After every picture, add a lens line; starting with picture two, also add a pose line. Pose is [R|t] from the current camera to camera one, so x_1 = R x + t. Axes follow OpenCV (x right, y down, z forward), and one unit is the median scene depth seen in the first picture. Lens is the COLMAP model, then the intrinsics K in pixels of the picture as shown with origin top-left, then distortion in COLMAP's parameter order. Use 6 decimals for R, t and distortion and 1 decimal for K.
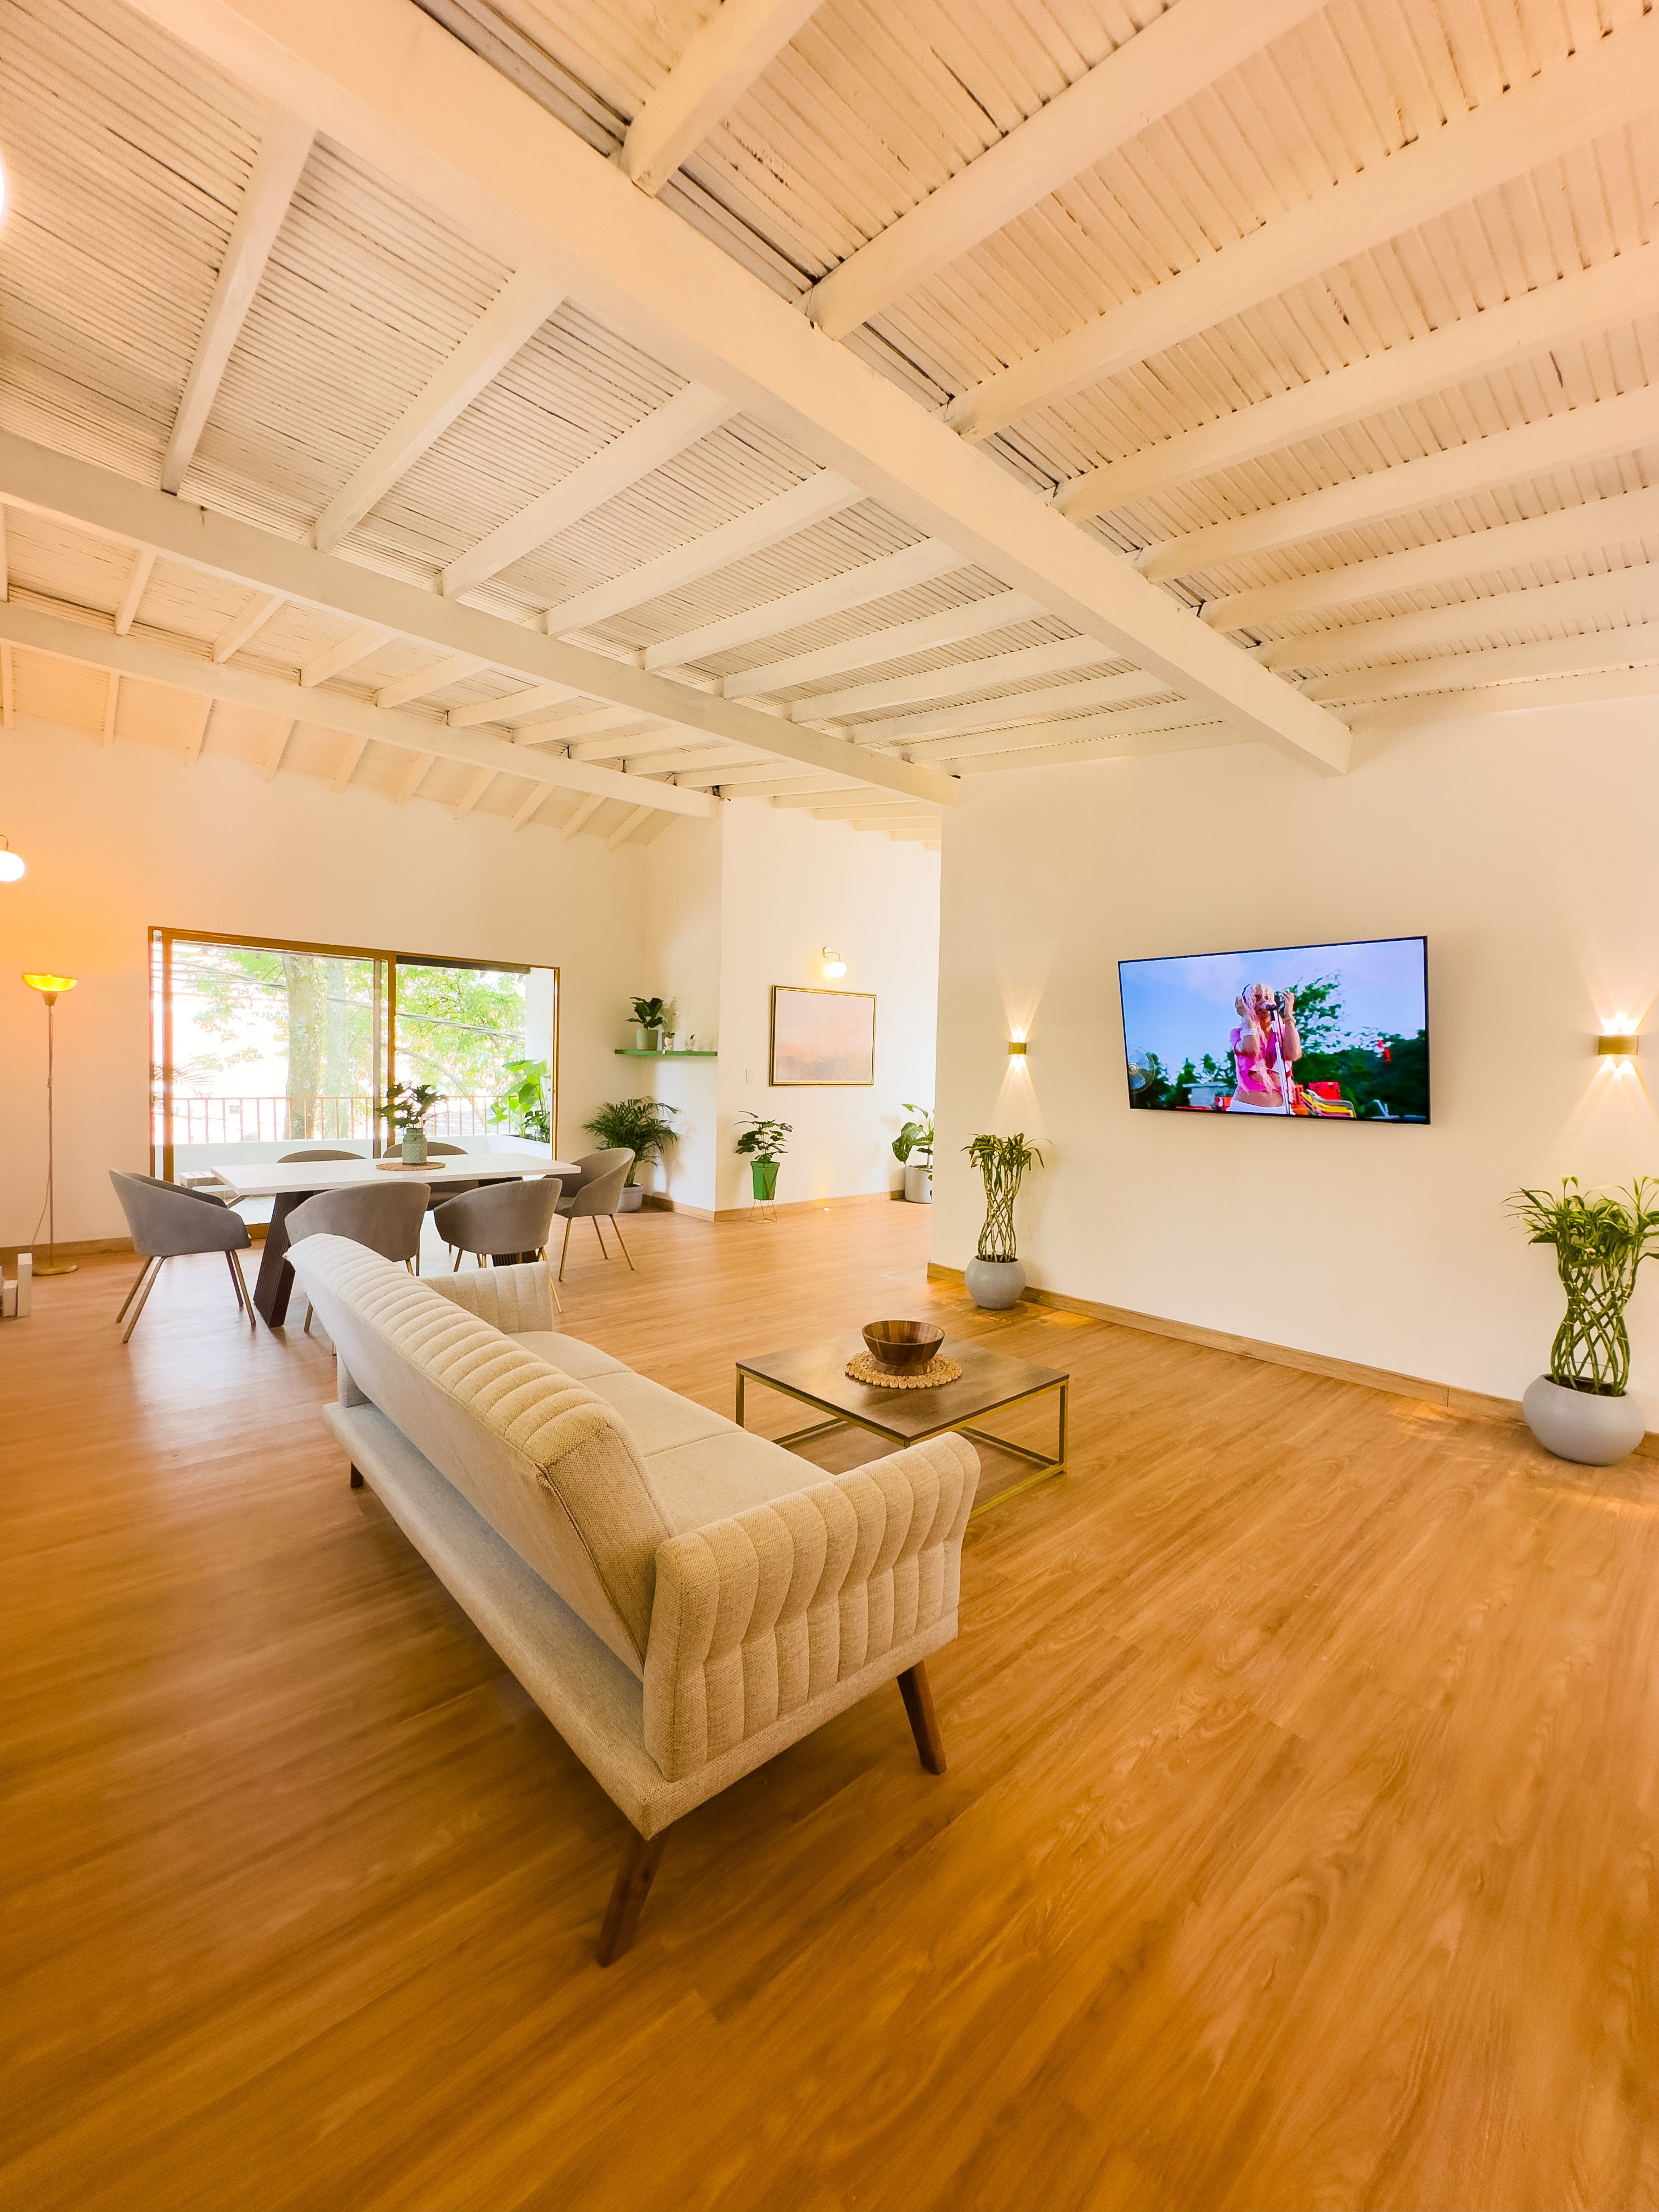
lens RADIAL K [[890.4, 0, 828.2], [0, 890.4, 1106.0], [0, 0, 1]] dist [-0.002793, 0.000019]
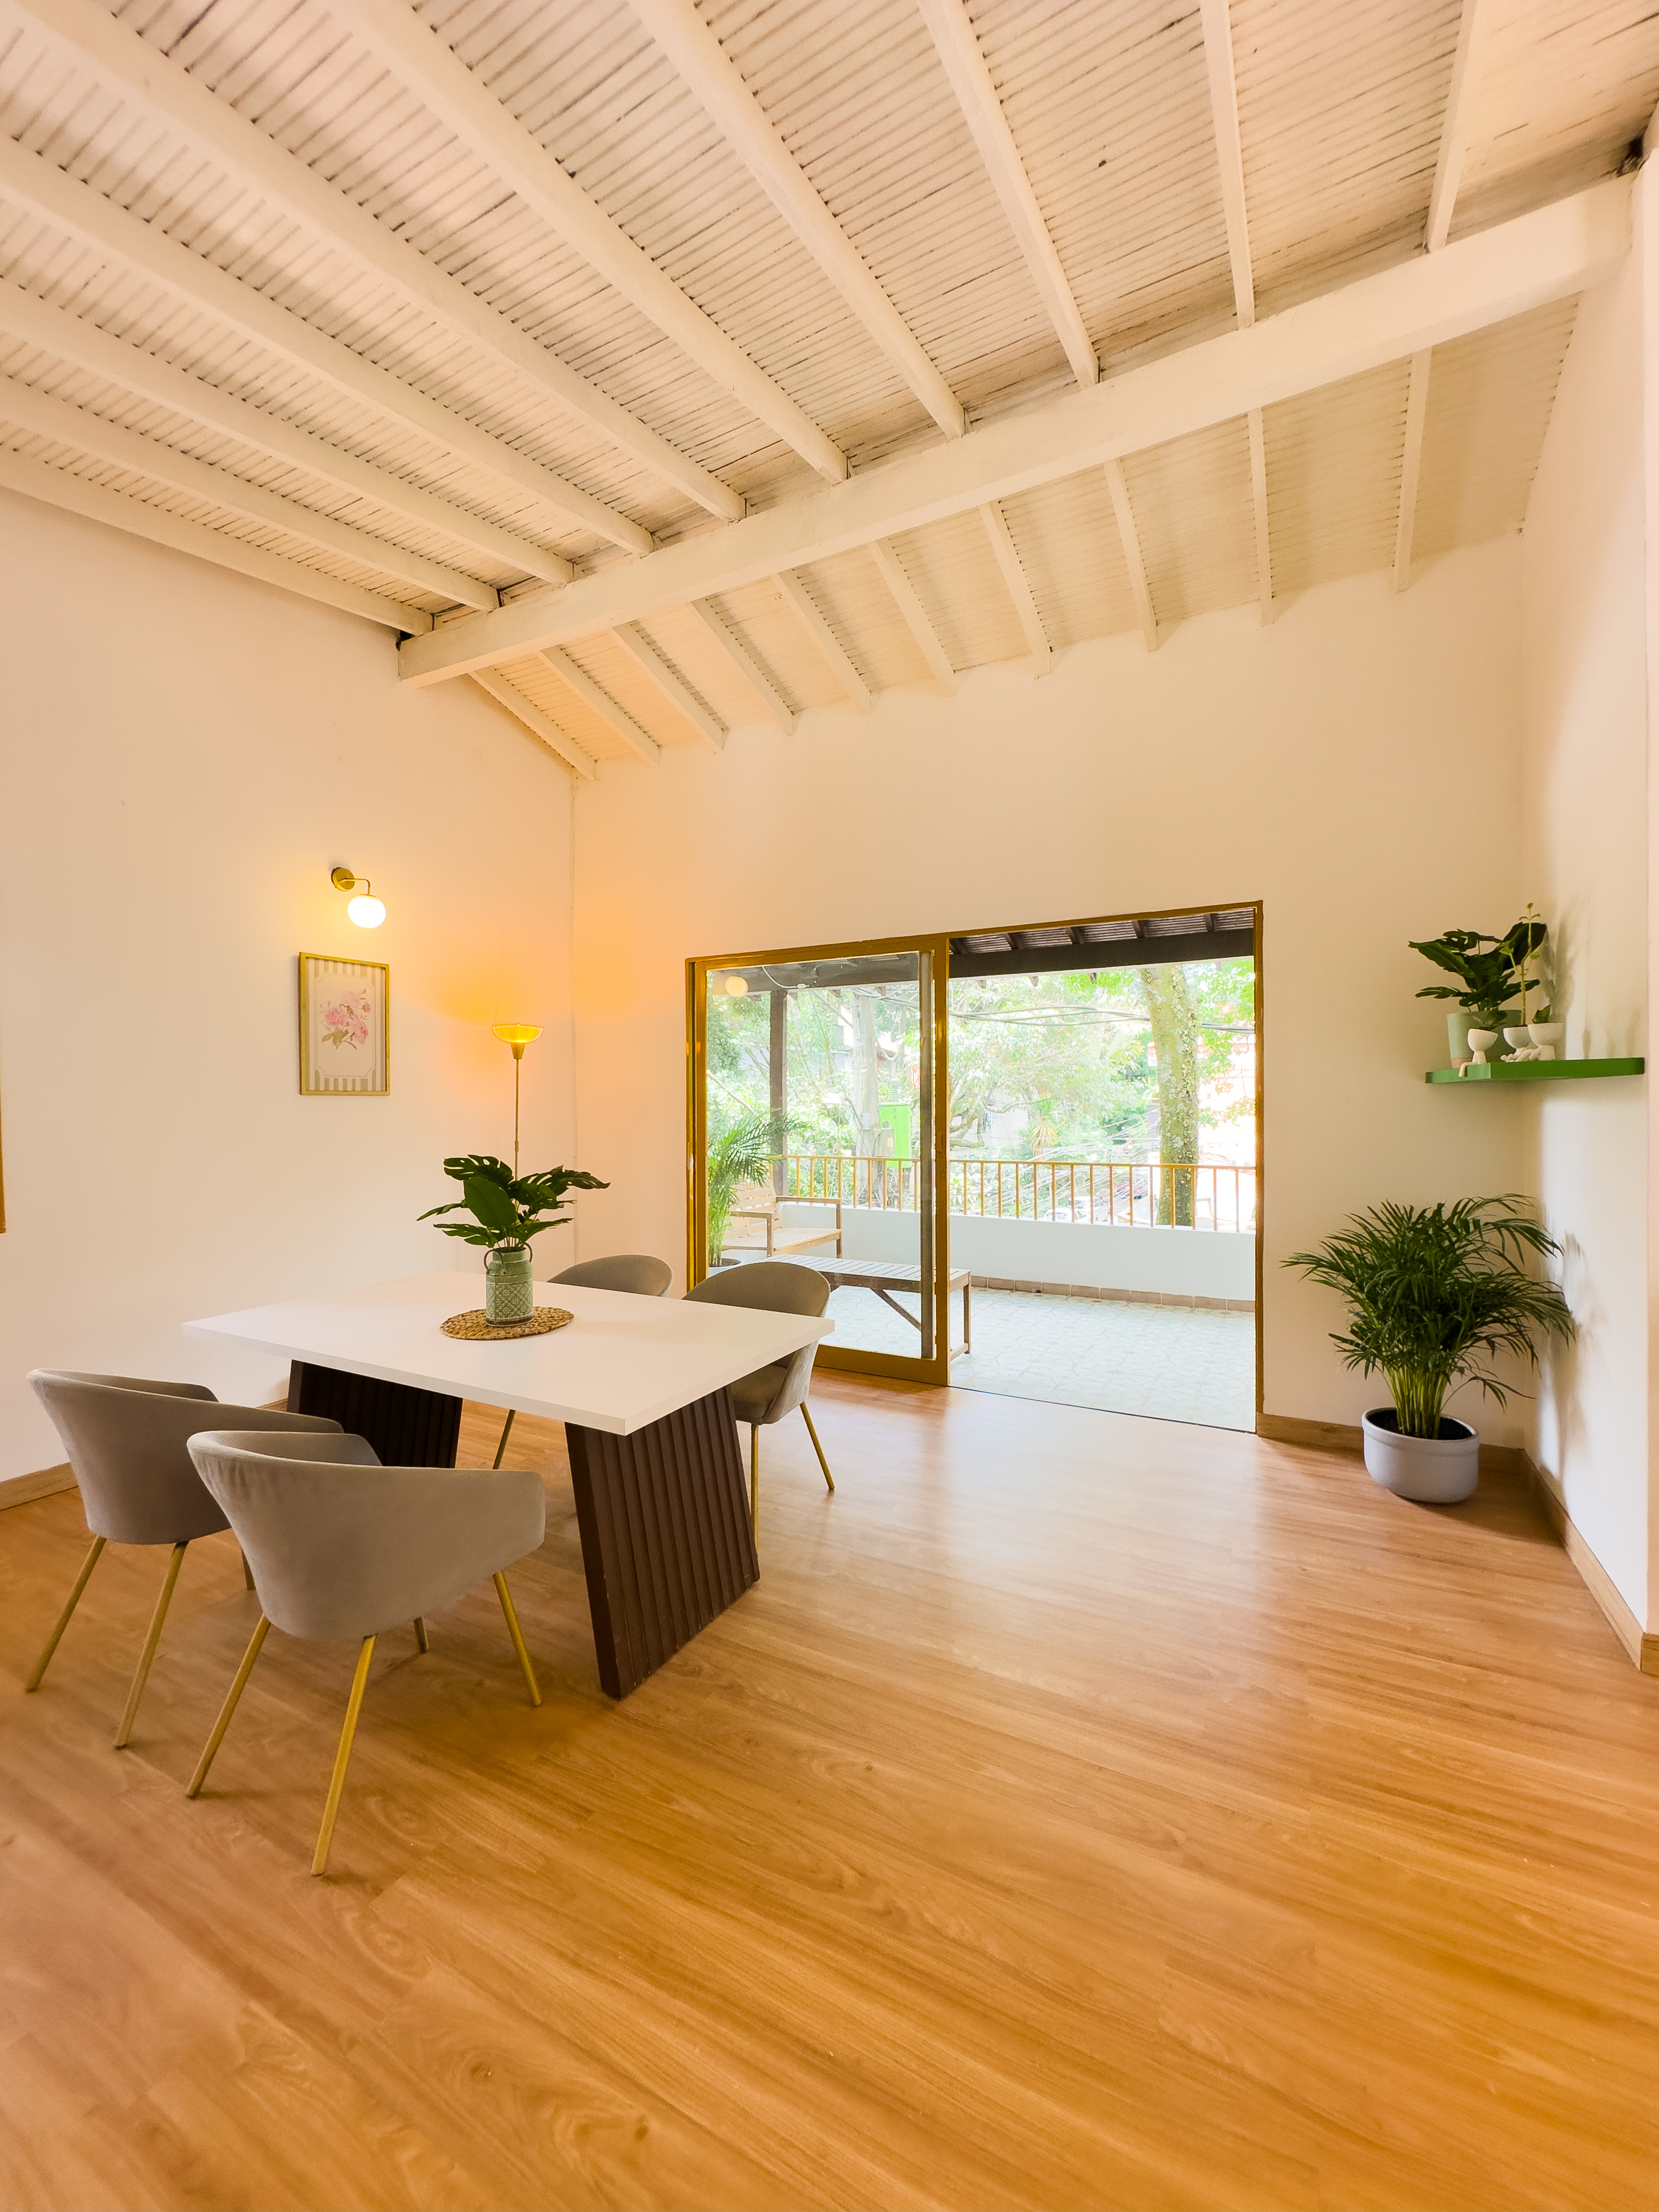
lens RADIAL K [[877.8, 0, 836.0], [0, 877.8, 1106.2], [0, 0, 1]] dist [-0.001793, -0.000049]
pose [[0.336808, -0.033228, -0.940987, 0.152280], [-0.022029, 0.998826, -0.043155, -0.085017], [0.941316, 0.035264, 0.335680, 2.007721]]
